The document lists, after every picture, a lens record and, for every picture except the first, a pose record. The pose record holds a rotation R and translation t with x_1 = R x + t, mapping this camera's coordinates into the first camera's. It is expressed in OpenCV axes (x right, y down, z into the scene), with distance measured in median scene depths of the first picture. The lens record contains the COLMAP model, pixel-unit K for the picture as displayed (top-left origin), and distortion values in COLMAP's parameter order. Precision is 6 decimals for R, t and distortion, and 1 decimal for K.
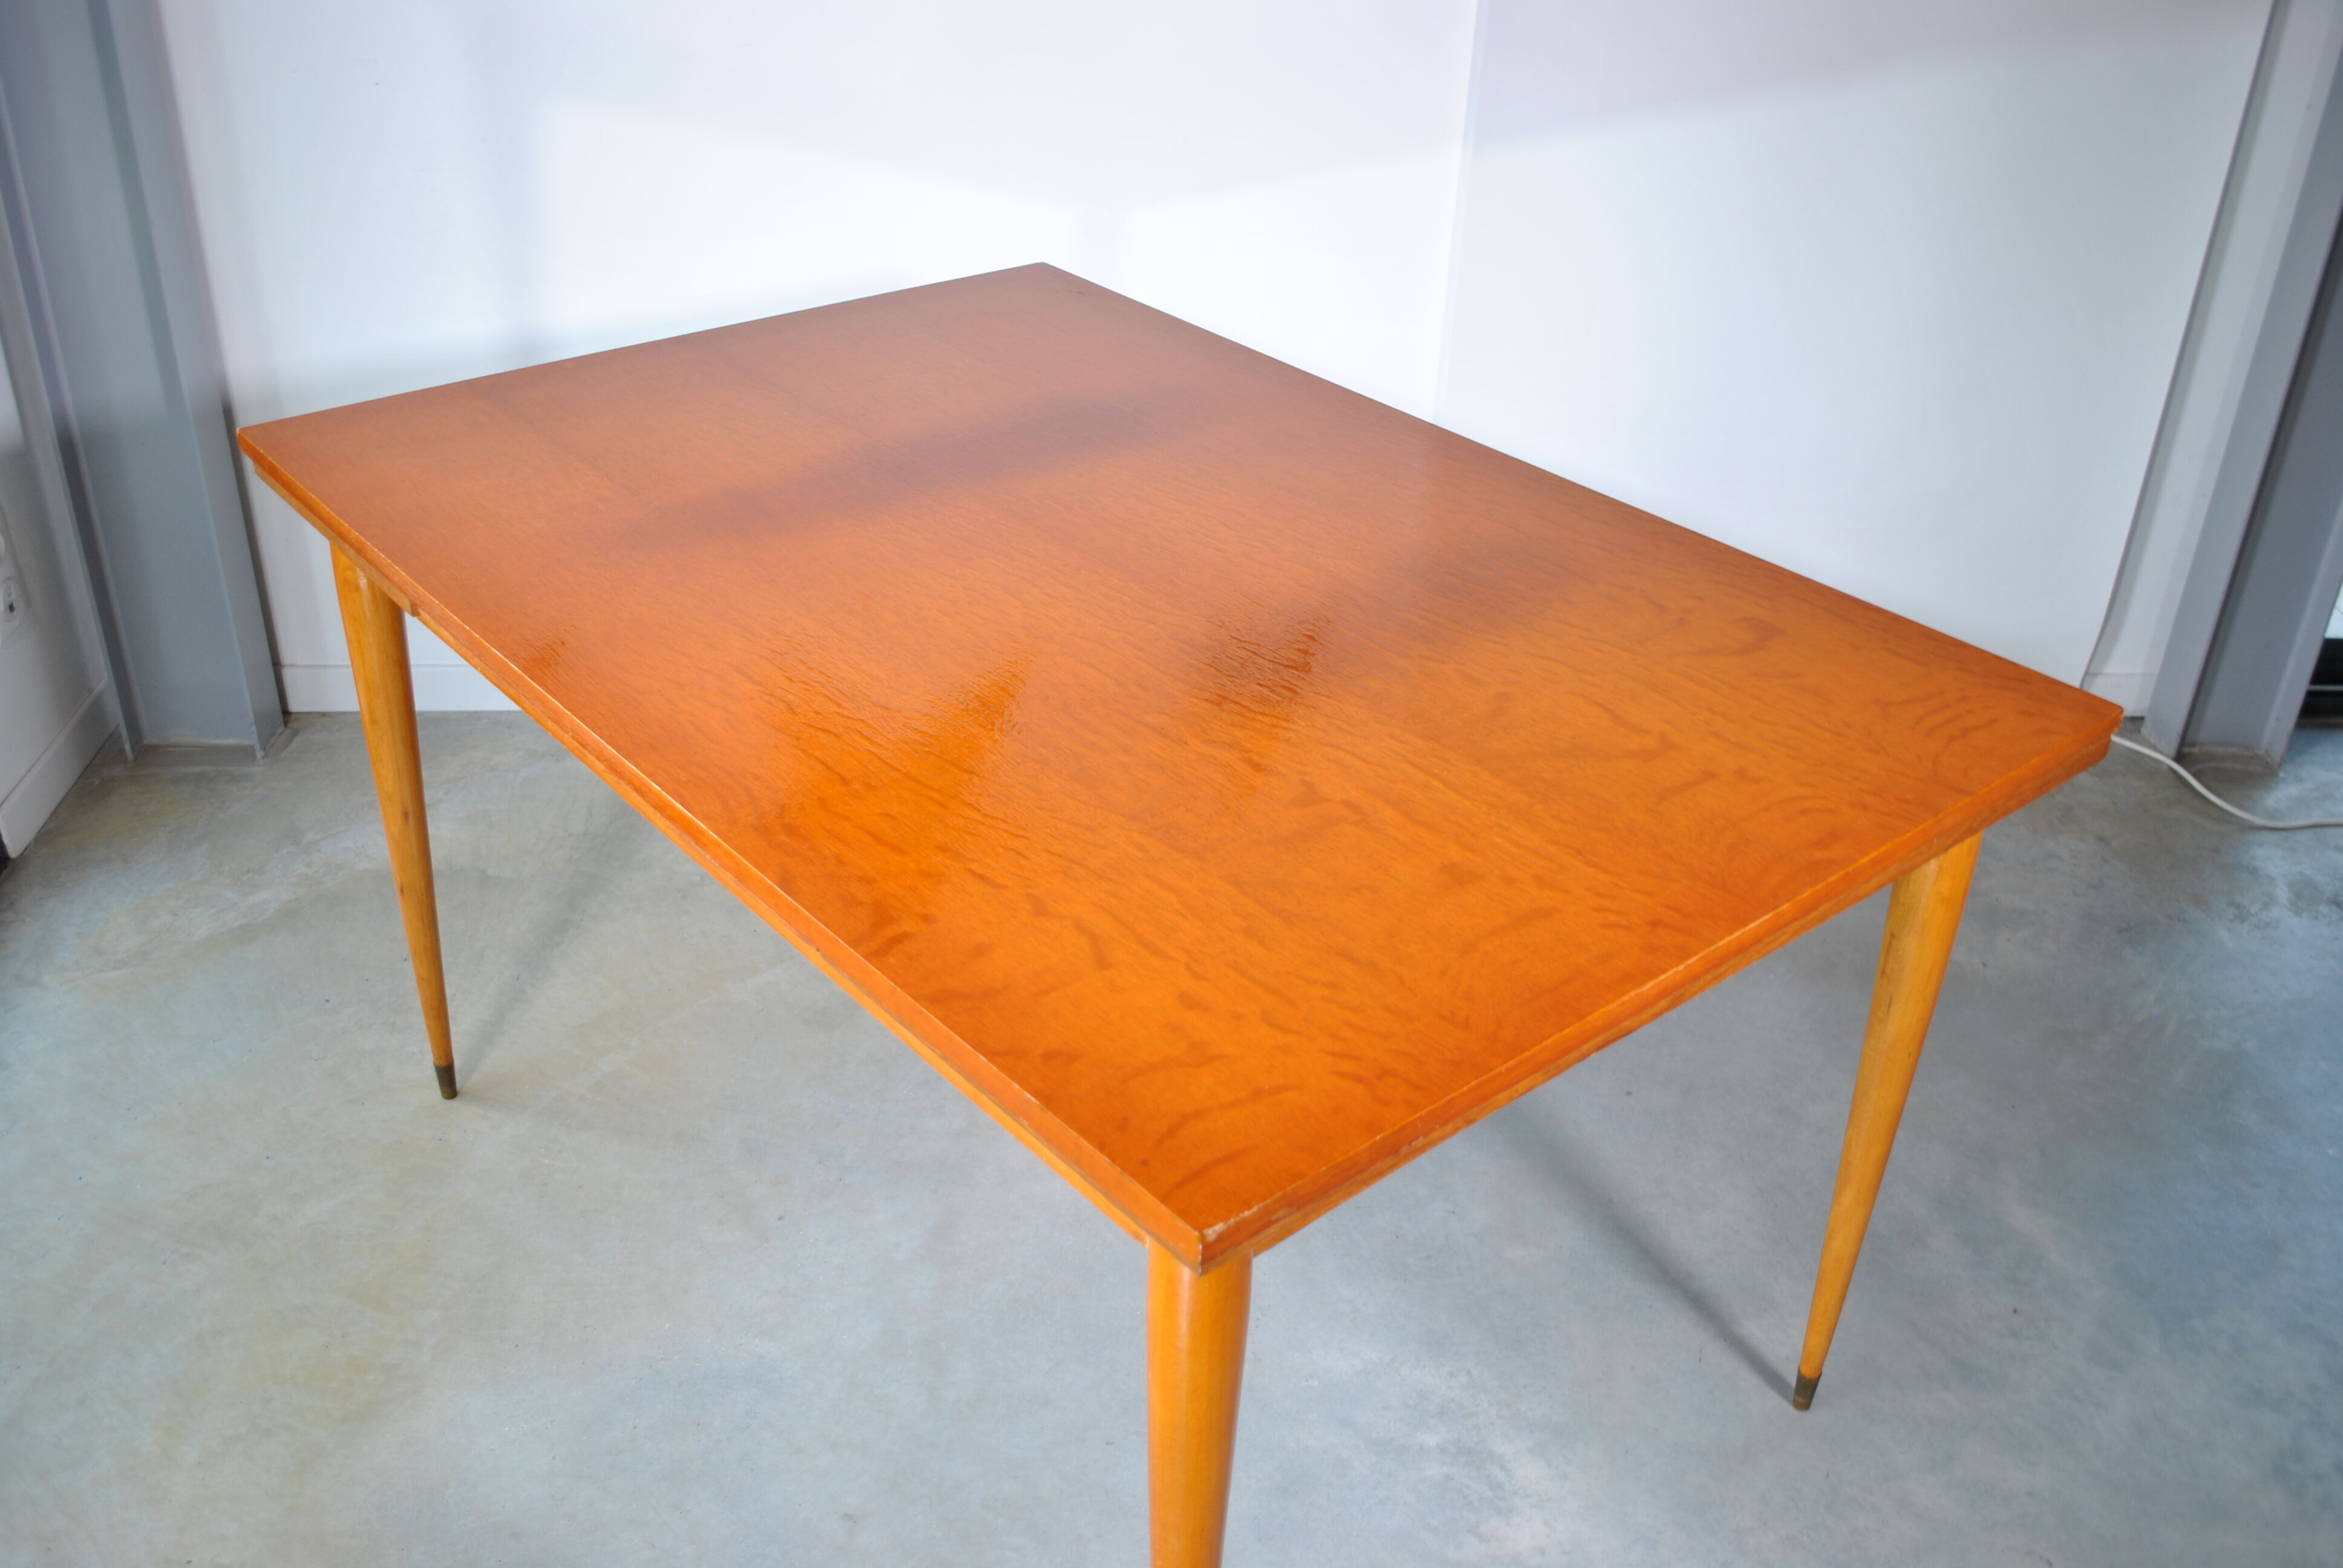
lens RADIAL K [[2094.5, 0, 1186.6], [0, 2094.5, 753.9], [0, 0, 1]] dist [-0.070224, 0.006893]
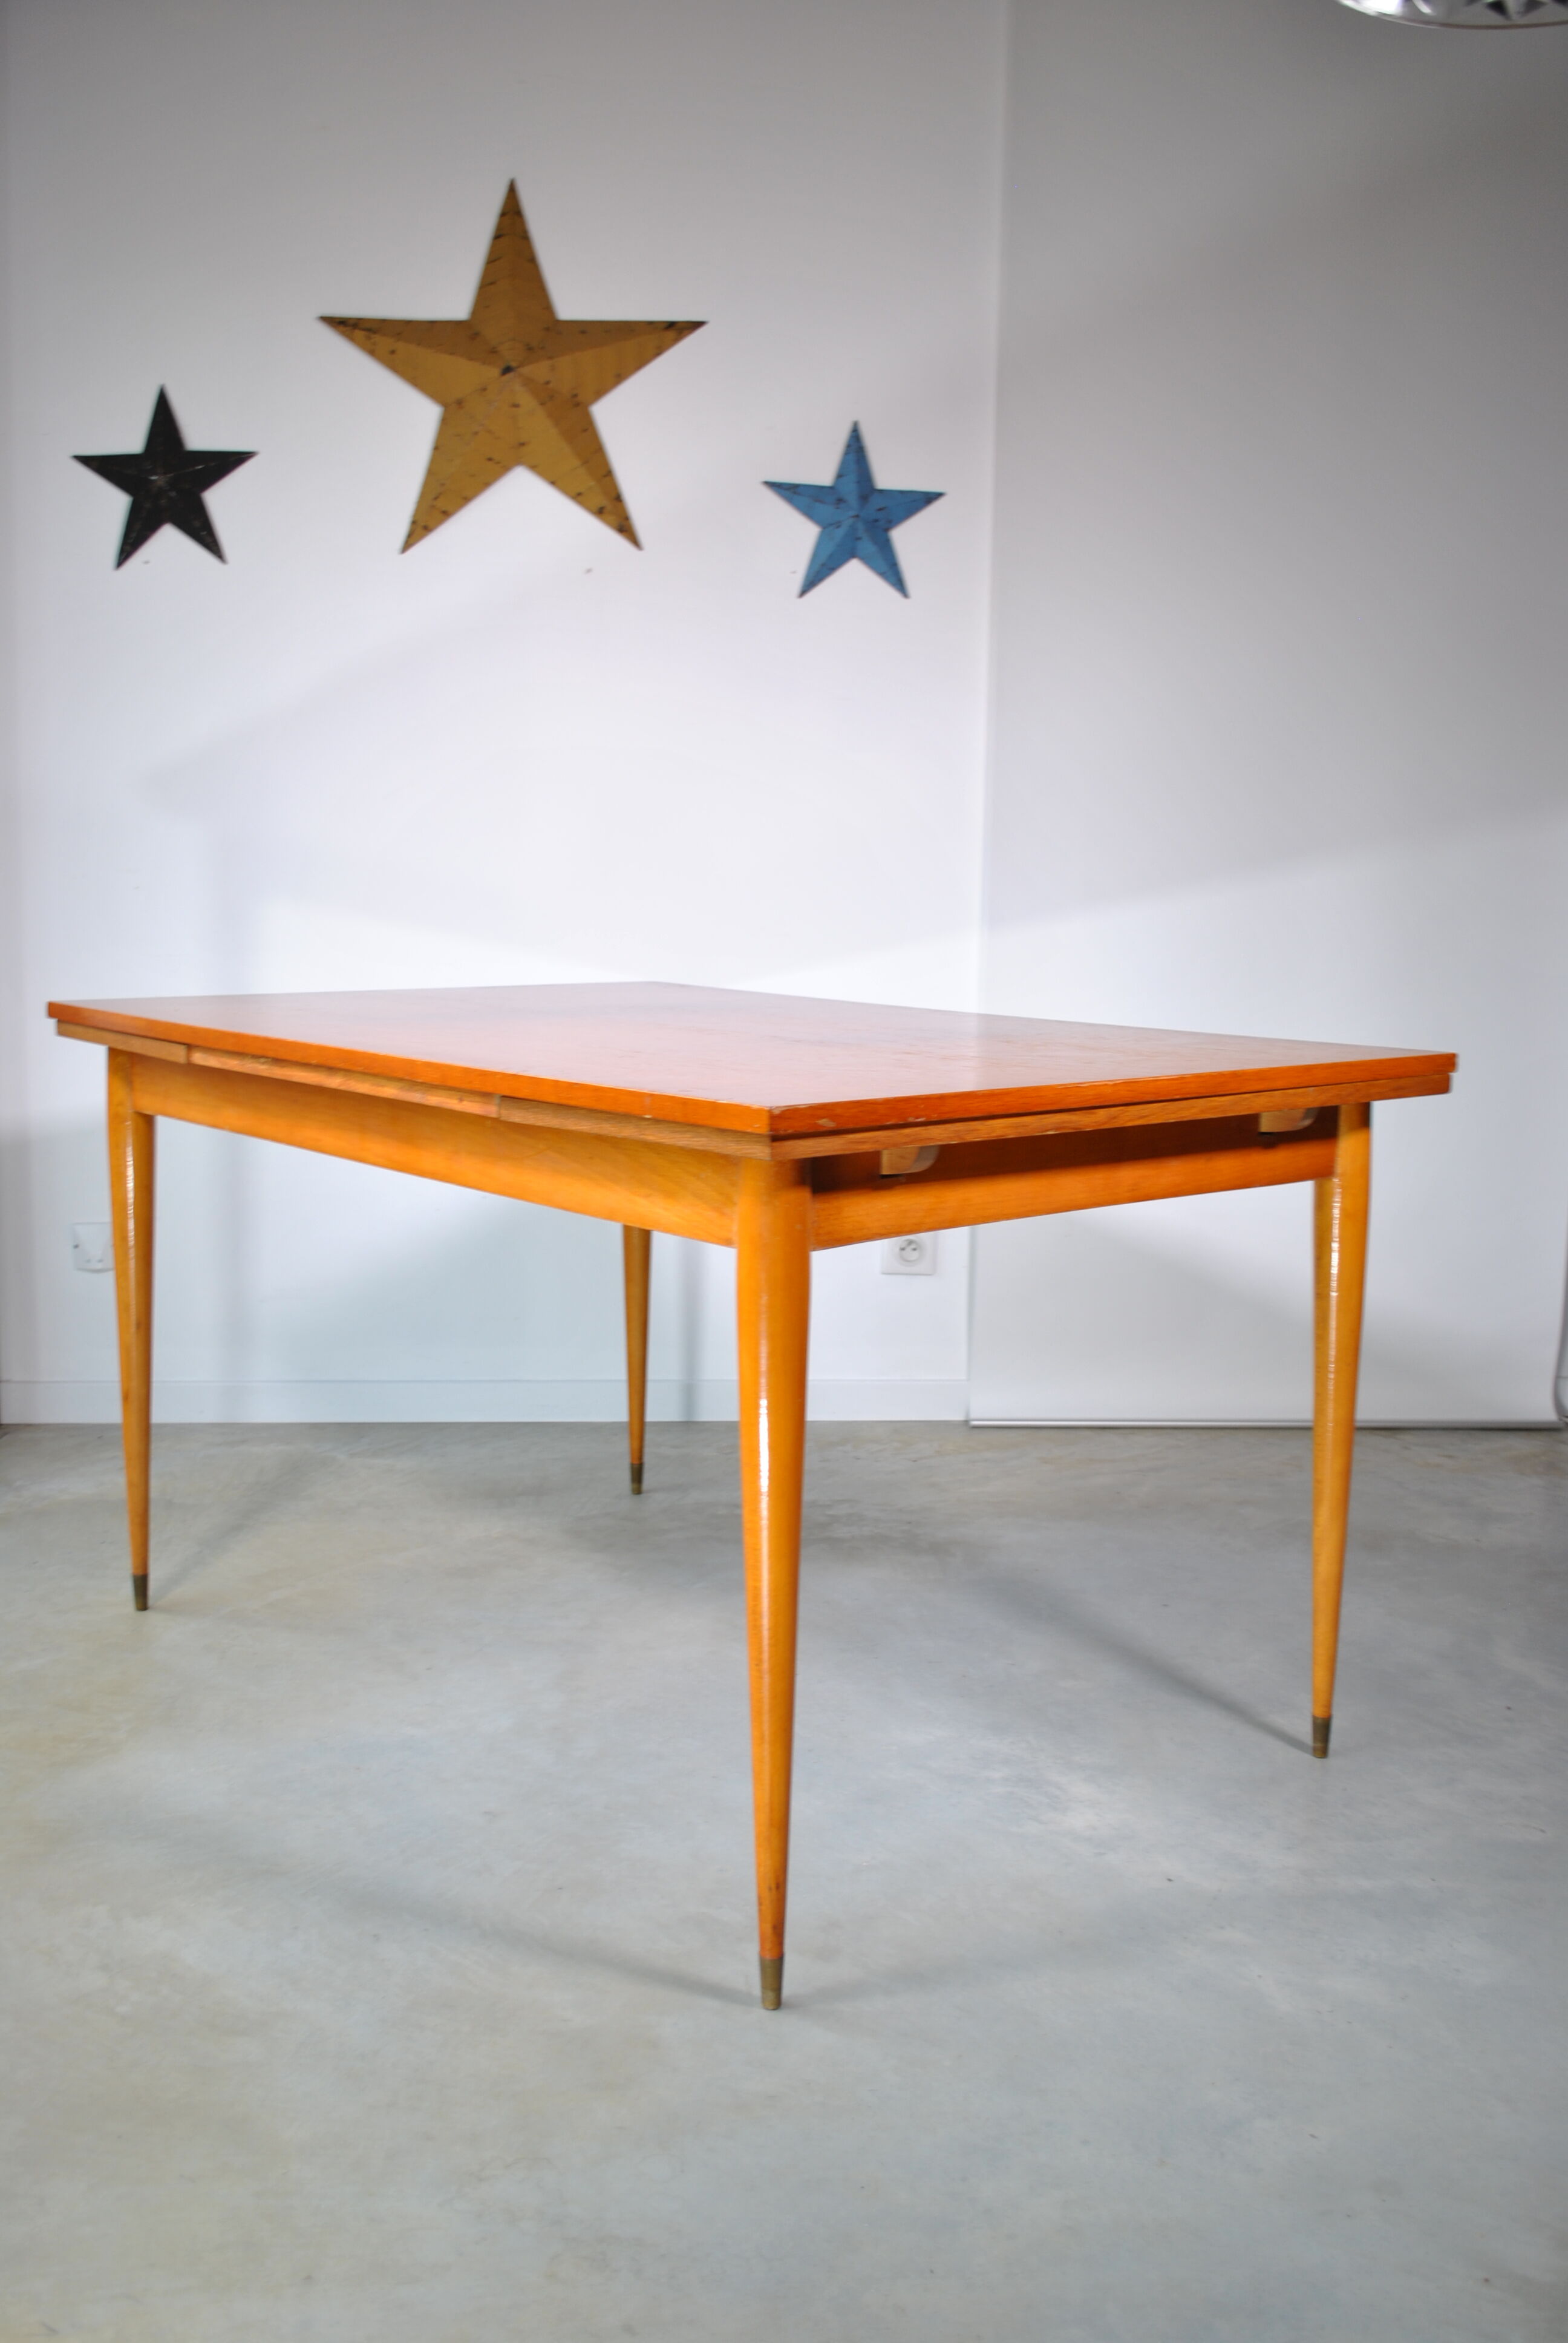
lens RADIAL K [[2094.5, 0, 780.6], [0, 2094.5, 1176.0], [0, 0, 1]] dist [-0.070224, 0.006893]
pose [[0.999603, -0.028163, 0.001253, 0.007106], [0.026650, 0.929538, -0.367762, 0.451807], [0.009193, 0.367650, 0.929919, -0.194123]]
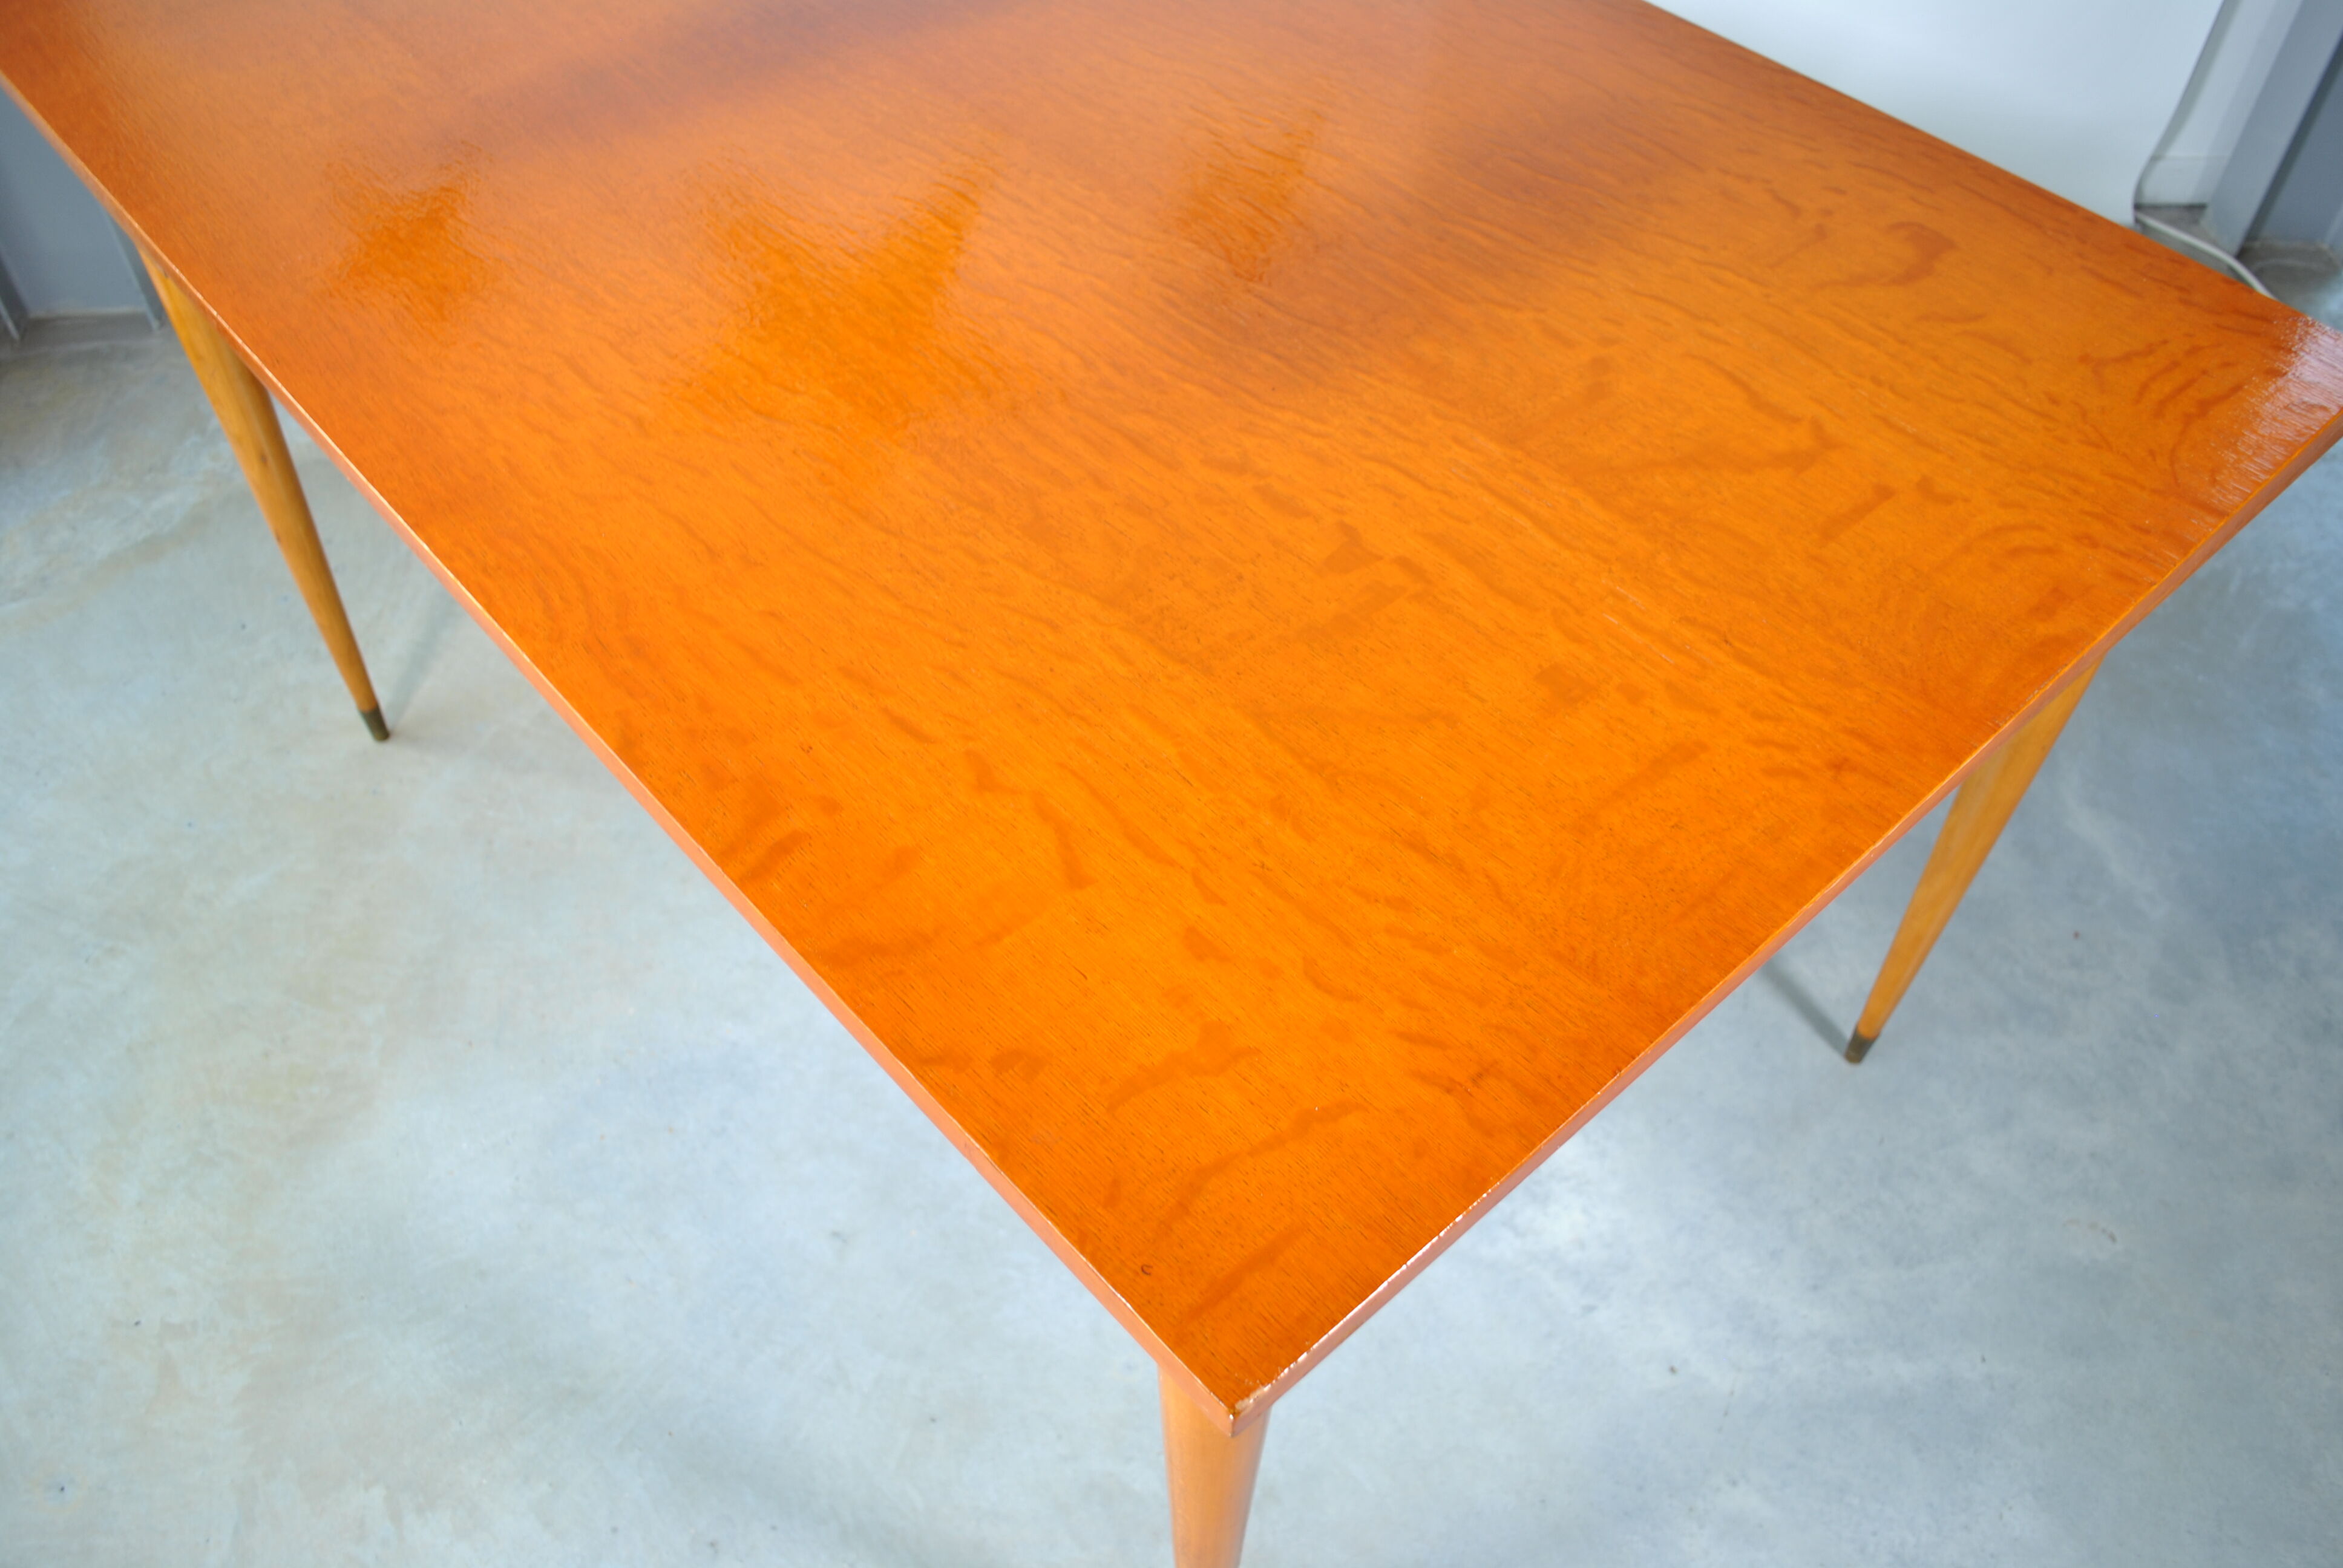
lens RADIAL K [[1843.1, 0, 1188.3], [0, 1843.1, 759.3], [0, 0, 1]] dist [-0.084847, 0.014117]
pose [[0.999561, -0.029525, 0.002262, -0.001435], [0.027199, 0.945634, 0.324092, -0.091639], [-0.011708, -0.323889, 0.946023, 0.281711]]
